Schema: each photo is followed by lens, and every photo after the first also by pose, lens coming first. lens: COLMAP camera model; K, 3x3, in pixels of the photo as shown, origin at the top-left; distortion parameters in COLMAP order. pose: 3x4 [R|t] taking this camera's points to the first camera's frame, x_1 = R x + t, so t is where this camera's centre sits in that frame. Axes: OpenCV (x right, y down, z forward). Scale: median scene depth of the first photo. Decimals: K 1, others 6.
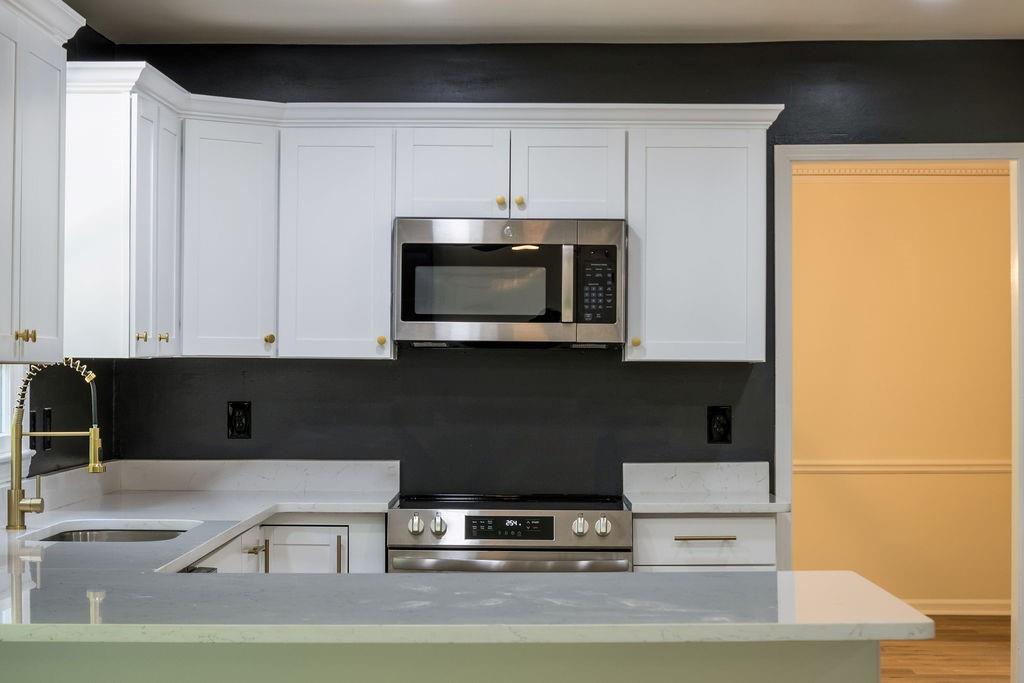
lens RADIAL K [[1940.0, 0, 512.6], [0, 1940.0, 342.1], [0, 0, 1]] dist [-0.057828, 0.000000]
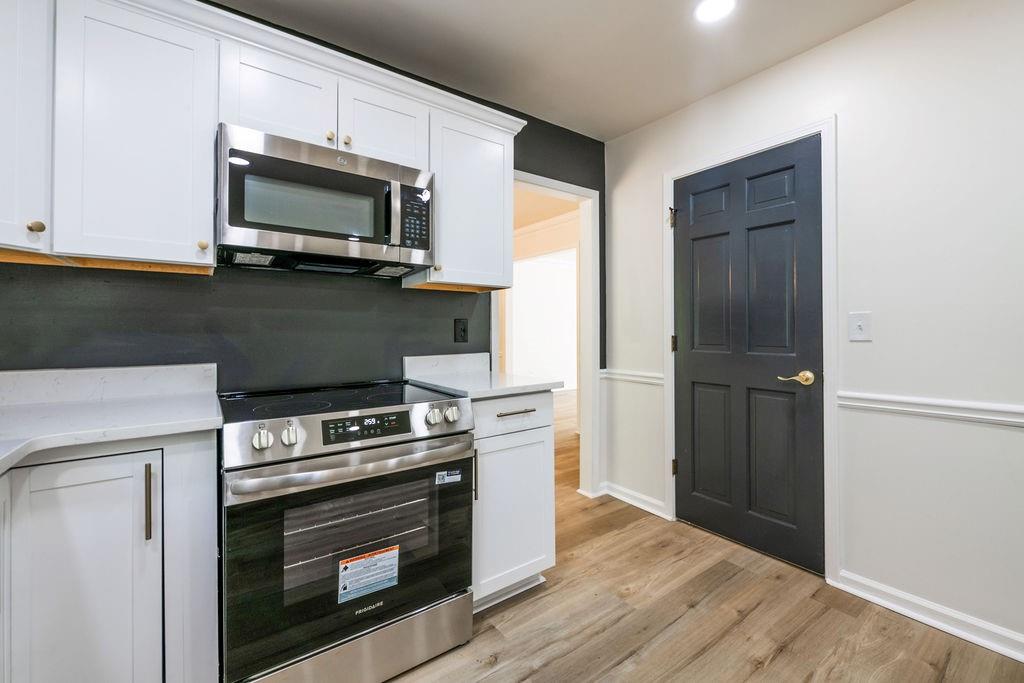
lens RADIAL K [[428.8, 0, 525.3], [0, 428.8, 327.4], [0, 0, 1]] dist [-0.001860, -0.002087]
pose [[0.801724, -0.002480, 0.597689, -0.066786], [-0.004987, 0.999929, 0.010839, 0.038399], [-0.597673, -0.011671, 0.801655, 0.730720]]
